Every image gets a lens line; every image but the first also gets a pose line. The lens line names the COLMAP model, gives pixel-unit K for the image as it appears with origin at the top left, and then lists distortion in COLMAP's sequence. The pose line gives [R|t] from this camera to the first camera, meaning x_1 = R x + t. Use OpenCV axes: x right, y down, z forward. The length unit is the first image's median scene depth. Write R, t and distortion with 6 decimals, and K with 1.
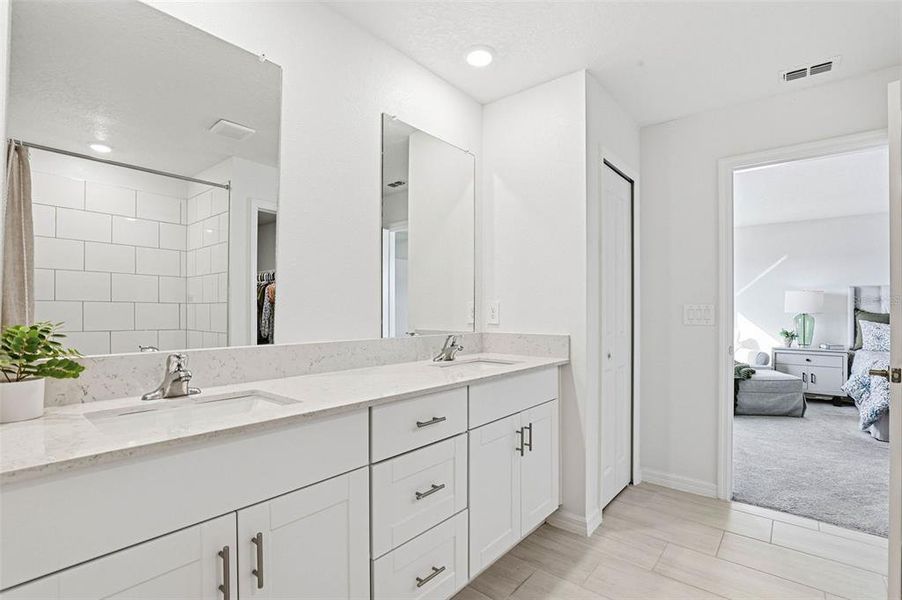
lens RADIAL K [[424.4, 0, 460.9], [0, 424.4, 305.0], [0, 0, 1]] dist [-0.020886, 0.003028]
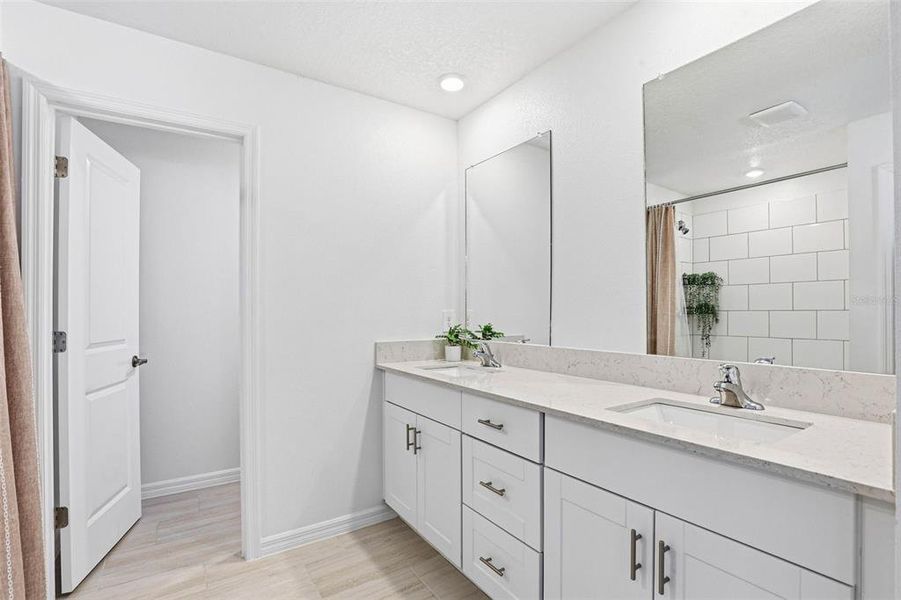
lens RADIAL K [[423.9, 0, 457.1], [0, 423.9, 308.1], [0, 0, 1]] dist [-0.020886, 0.003028]
pose [[-0.285313, -0.016218, -0.958297, 0.787198], [0.011182, 0.999732, -0.020248, 0.000565], [0.958369, -0.016492, -0.285055, 0.975706]]
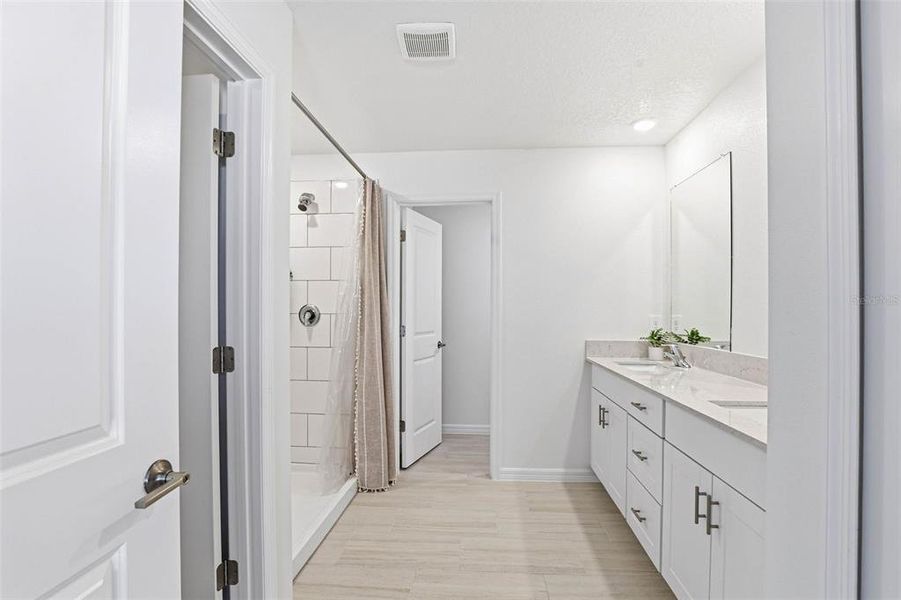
lens RADIAL K [[423.9, 0, 455.0], [0, 423.9, 305.4], [0, 0, 1]] dist [-0.020886, 0.003028]
pose [[-0.816660, -0.018084, -0.576836, 0.989017], [-0.005430, 0.999705, -0.023653, -0.018530], [0.577093, -0.016184, -0.816518, 1.433587]]
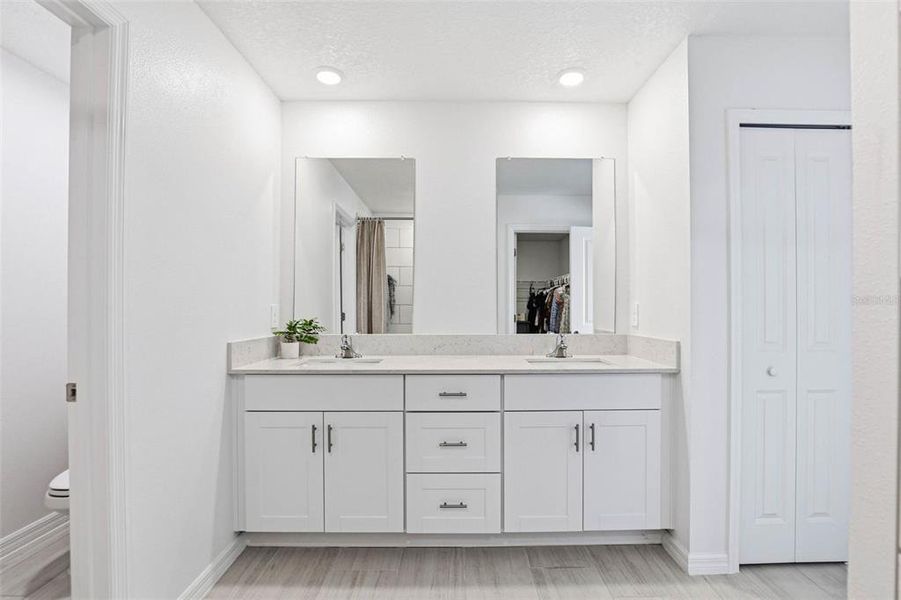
lens RADIAL K [[423.9, 0, 462.7], [0, 423.9, 300.2], [0, 0, 1]] dist [-0.020886, 0.003028]
pose [[0.644664, -0.016370, -0.764291, 0.800414], [0.011610, 0.999865, -0.011623, -0.011271], [0.764378, -0.001381, 0.644767, 0.106418]]
